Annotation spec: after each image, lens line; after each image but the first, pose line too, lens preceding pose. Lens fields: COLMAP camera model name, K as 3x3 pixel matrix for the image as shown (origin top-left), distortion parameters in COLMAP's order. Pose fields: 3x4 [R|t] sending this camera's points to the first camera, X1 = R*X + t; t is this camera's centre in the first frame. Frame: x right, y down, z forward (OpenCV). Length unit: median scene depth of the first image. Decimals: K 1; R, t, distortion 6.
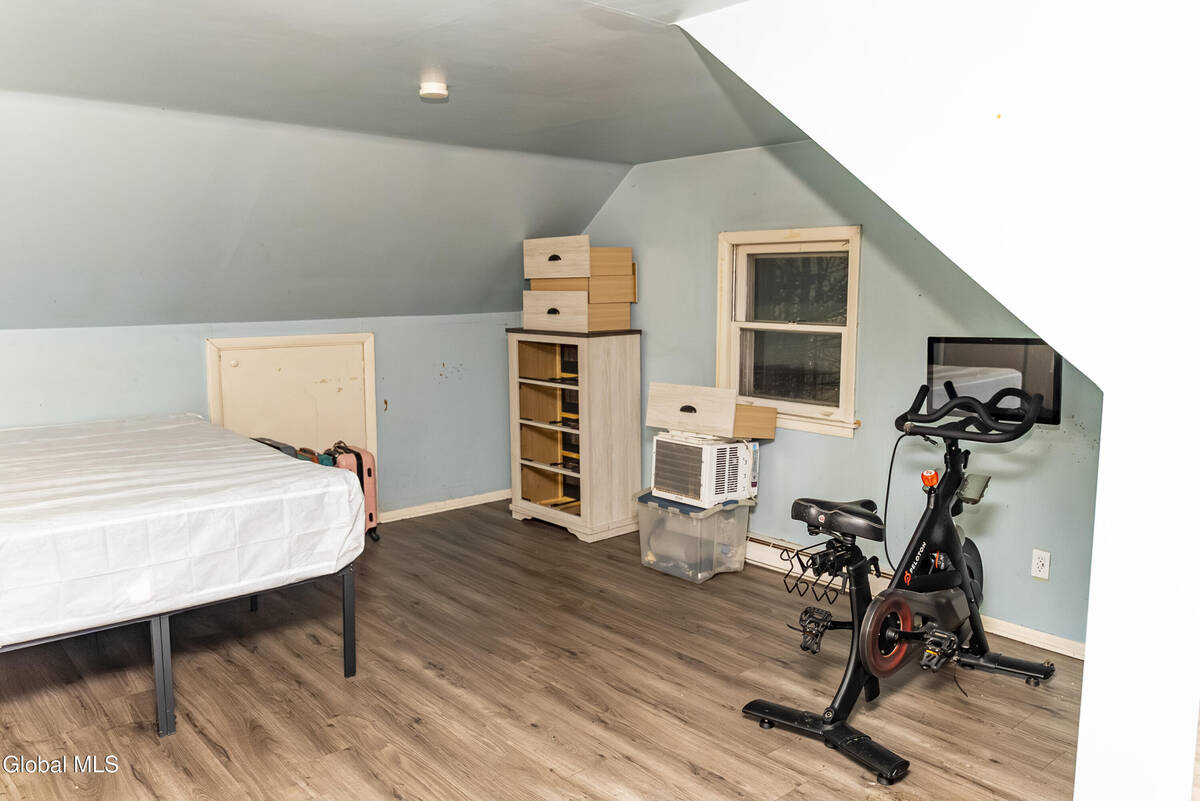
lens RADIAL K [[917.0, 0, 604.4], [0, 917.0, 396.8], [0, 0, 1]] dist [-0.008092, -0.015704]
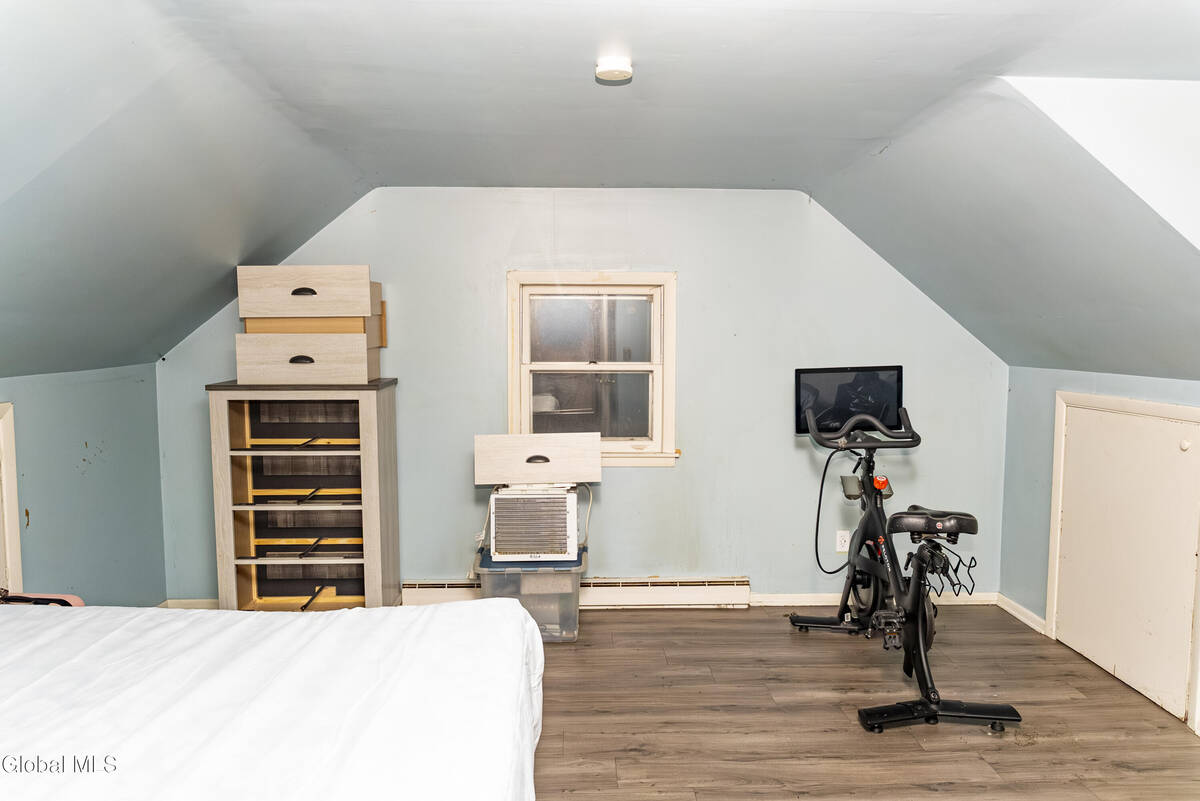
lens RADIAL K [[830.5, 0, 604.7], [0, 830.5, 398.3], [0, 0, 1]] dist [-0.009217, -0.012298]
pose [[0.623078, -0.060721, 0.779800, -0.604616], [0.095862, 0.995394, 0.000913, -0.048835], [-0.776263, 0.074184, 0.626029, 0.485625]]
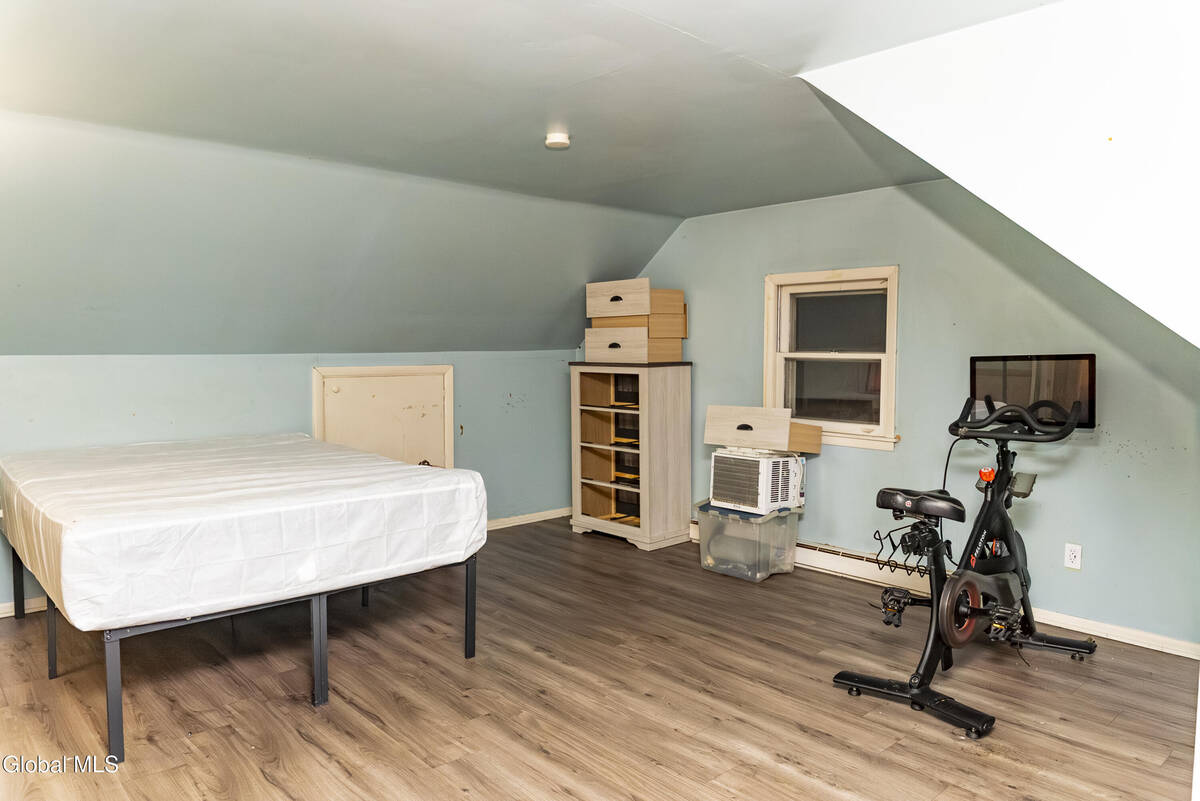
lens RADIAL K [[830.5, 0, 601.5], [0, 830.5, 394.8], [0, 0, 1]] dist [-0.009217, -0.012298]
pose [[0.999855, -0.000560, 0.017002, -0.120332], [0.001670, 0.997863, -0.065313, 0.046863], [-0.016929, 0.065332, 0.997720, -0.027544]]
